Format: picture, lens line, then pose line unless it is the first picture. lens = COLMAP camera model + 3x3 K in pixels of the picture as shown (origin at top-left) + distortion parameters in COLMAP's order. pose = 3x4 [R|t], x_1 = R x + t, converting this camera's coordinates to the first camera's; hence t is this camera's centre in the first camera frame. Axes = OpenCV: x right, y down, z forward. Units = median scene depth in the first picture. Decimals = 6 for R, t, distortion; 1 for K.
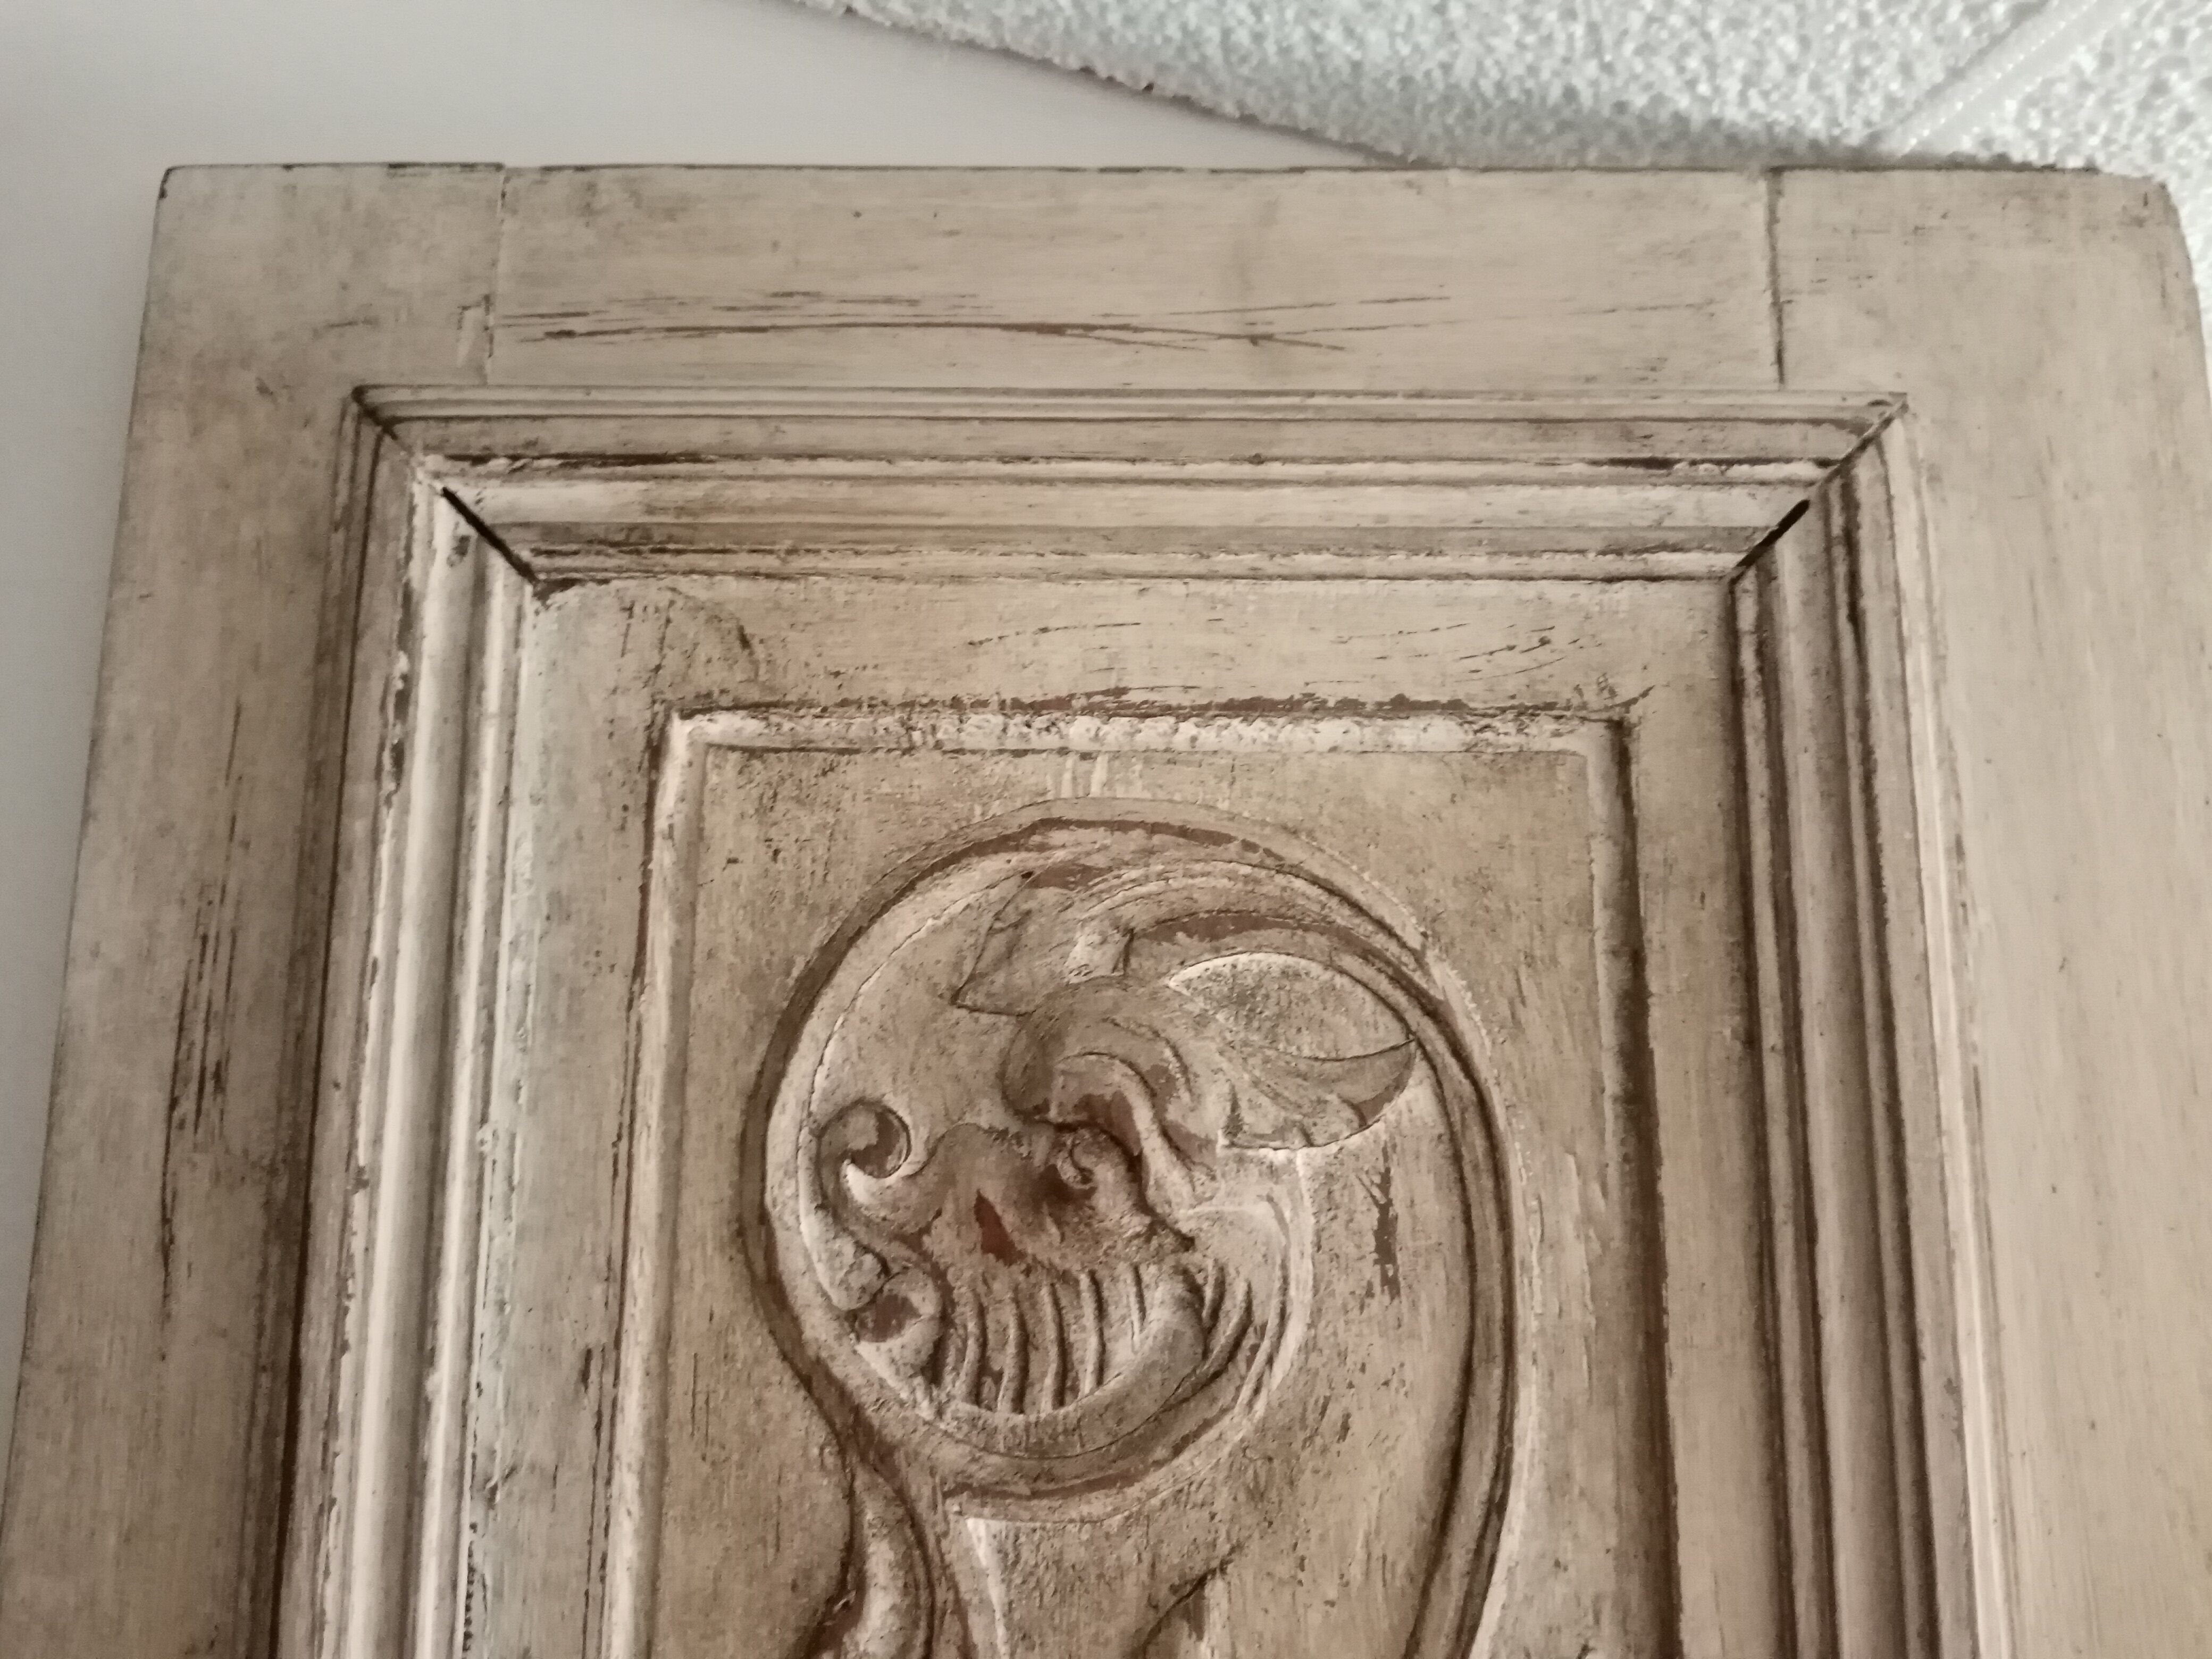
lens RADIAL K [[1718.8, 0, 1099.2], [0, 1718.8, 884.7], [0, 0, 1]] dist [0.056251, -0.148932]
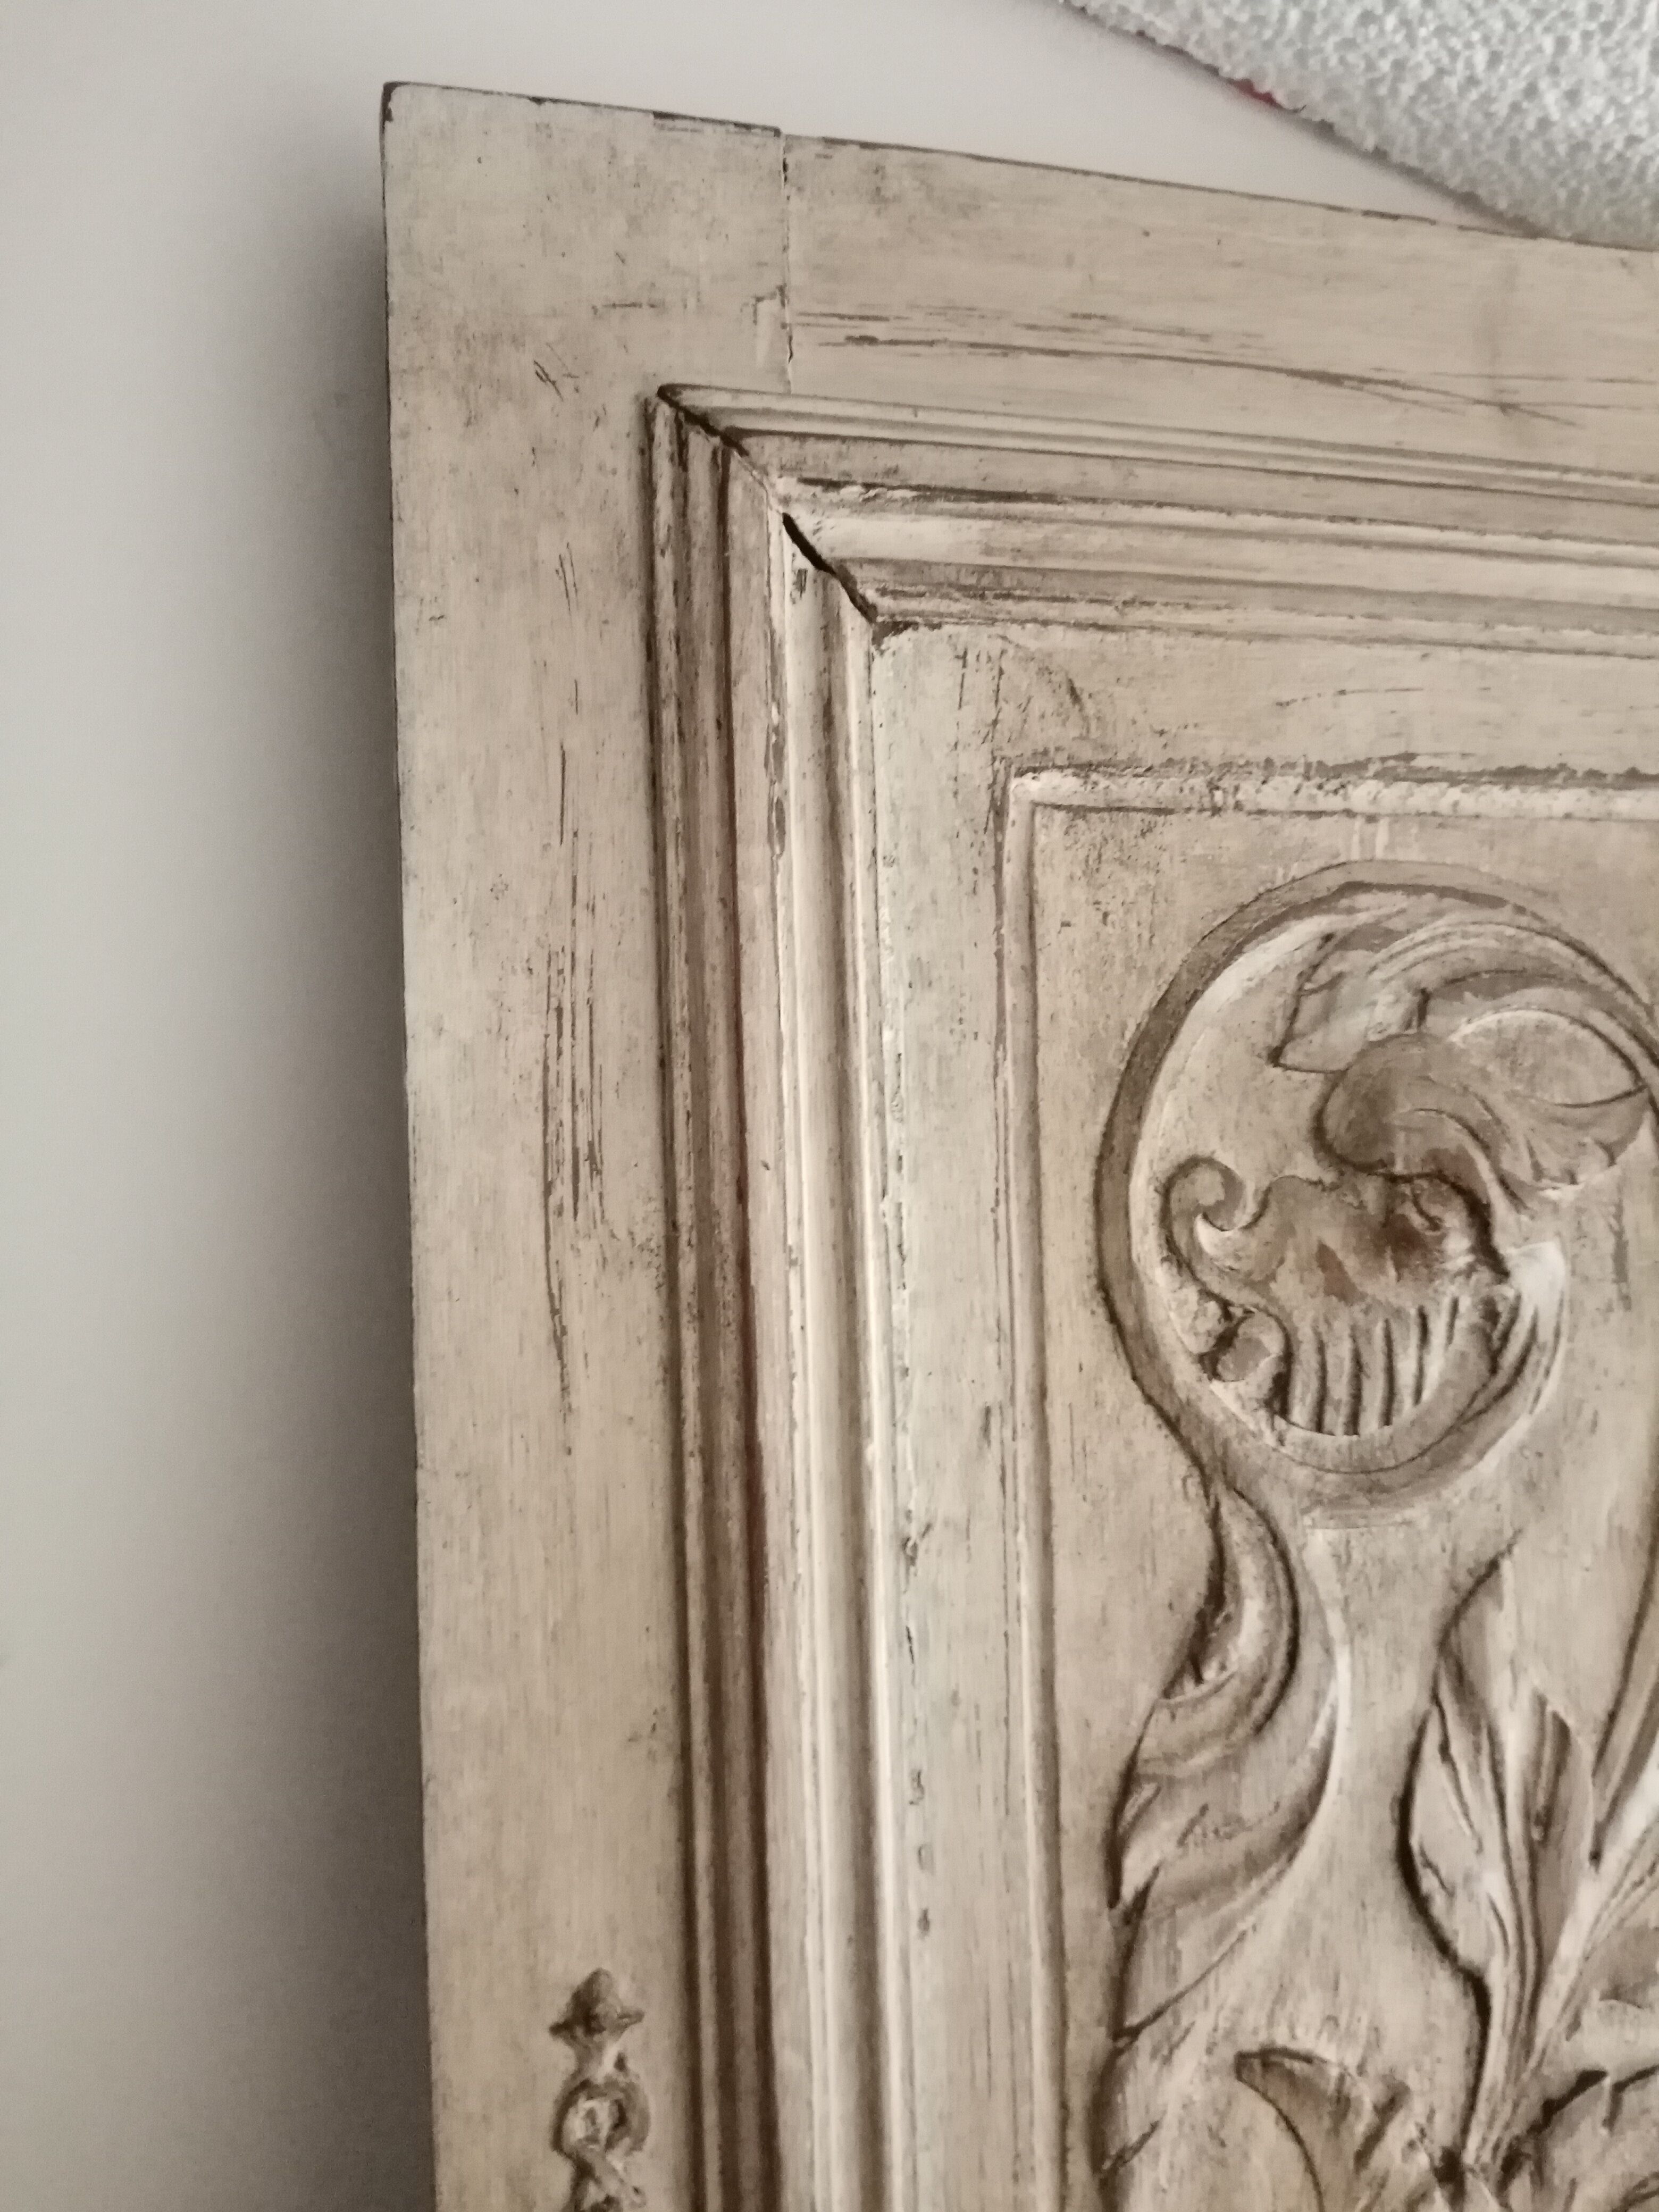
lens RADIAL K [[1718.8, 0, 784.5], [0, 1718.8, 1111.2], [0, 0, 1]] dist [0.056251, -0.148932]
pose [[0.963690, -0.030081, 0.265325, -0.644035], [-0.013317, 0.986984, 0.160267, -0.064836], [-0.266693, -0.157981, 0.950746, 0.079585]]
